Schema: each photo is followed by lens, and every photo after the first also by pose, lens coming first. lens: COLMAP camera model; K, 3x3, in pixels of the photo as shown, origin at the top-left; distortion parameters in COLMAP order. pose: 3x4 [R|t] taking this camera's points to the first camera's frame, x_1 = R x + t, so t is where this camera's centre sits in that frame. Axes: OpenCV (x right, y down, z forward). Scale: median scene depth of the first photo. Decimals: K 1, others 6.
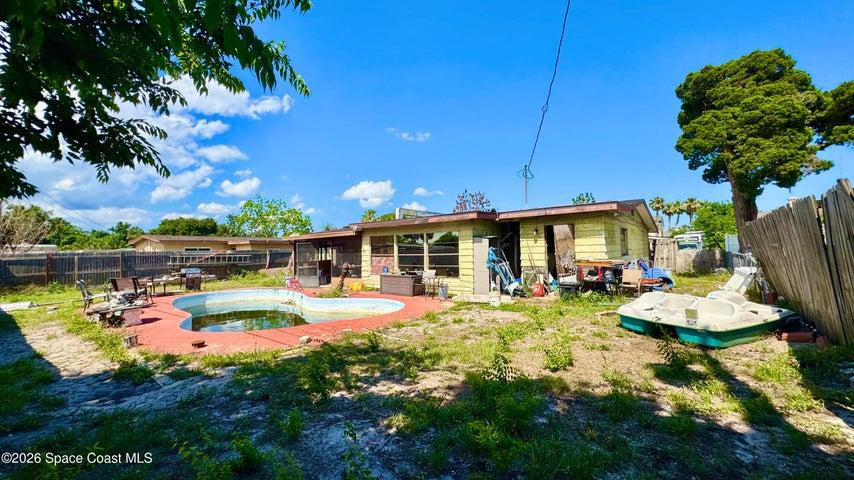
lens RADIAL K [[346.1, 0, 425.0], [0, 346.1, 236.1], [0, 0, 1]] dist [0.000124, 0.000051]
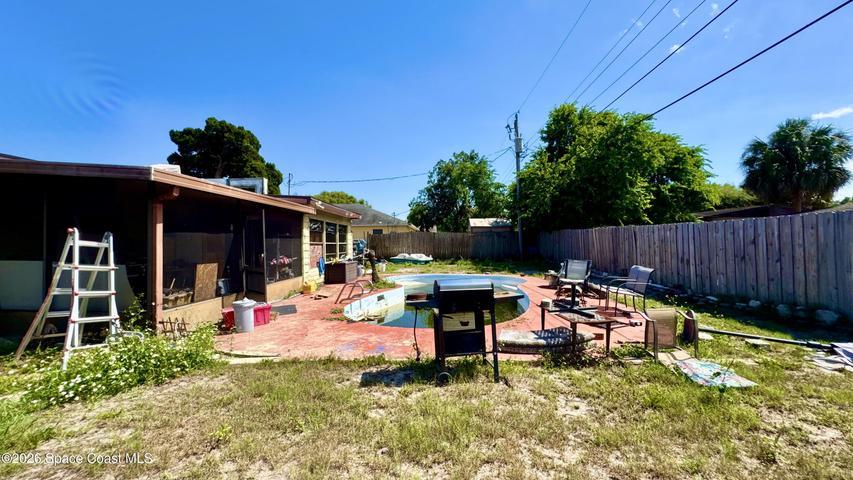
lens RADIAL K [[345.7, 0, 424.5], [0, 345.7, 236.1], [0, 0, 1]] dist [0.000124, 0.000051]
pose [[-0.562212, 0.034911, 0.826256, -0.903209], [-0.032568, 0.997399, -0.064303, 0.079220], [-0.826351, -0.063062, -0.559613, 1.194568]]
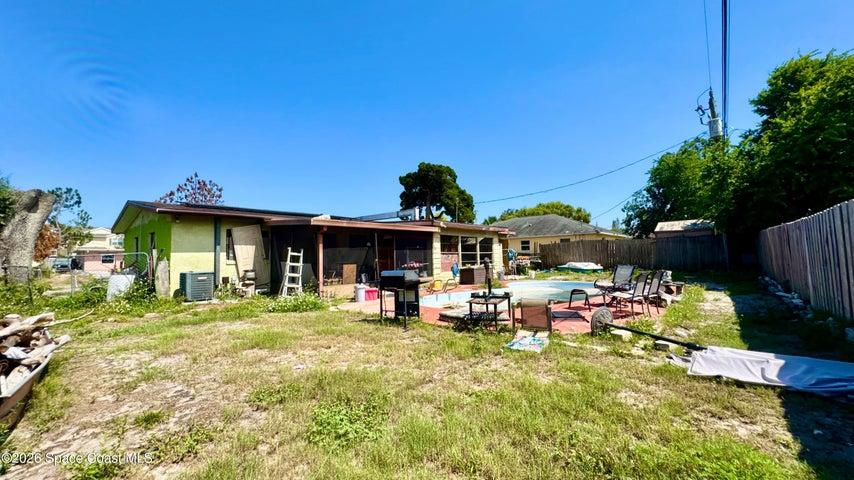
lens RADIAL K [[346.1, 0, 425.0], [0, 346.1, 236.1], [0, 0, 1]] dist [0.000124, 0.000051]
pose [[0.082046, 0.073746, 0.993896, -1.167311], [-0.038824, 0.996738, -0.070752, 0.079244], [-0.995872, -0.032782, 0.084642, 0.945696]]
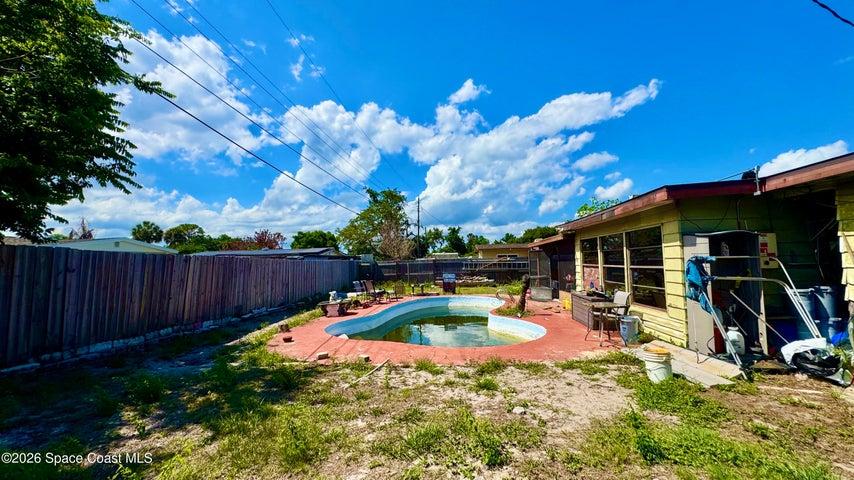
lens RADIAL K [[346.1, 0, 425.0], [0, 346.1, 236.1], [0, 0, 1]] dist [0.000124, 0.000051]
pose [[0.532456, -0.056675, -0.844558, 0.293055], [0.047704, 0.998179, -0.036908, 0.003671], [0.845112, -0.020637, 0.534191, 0.309246]]
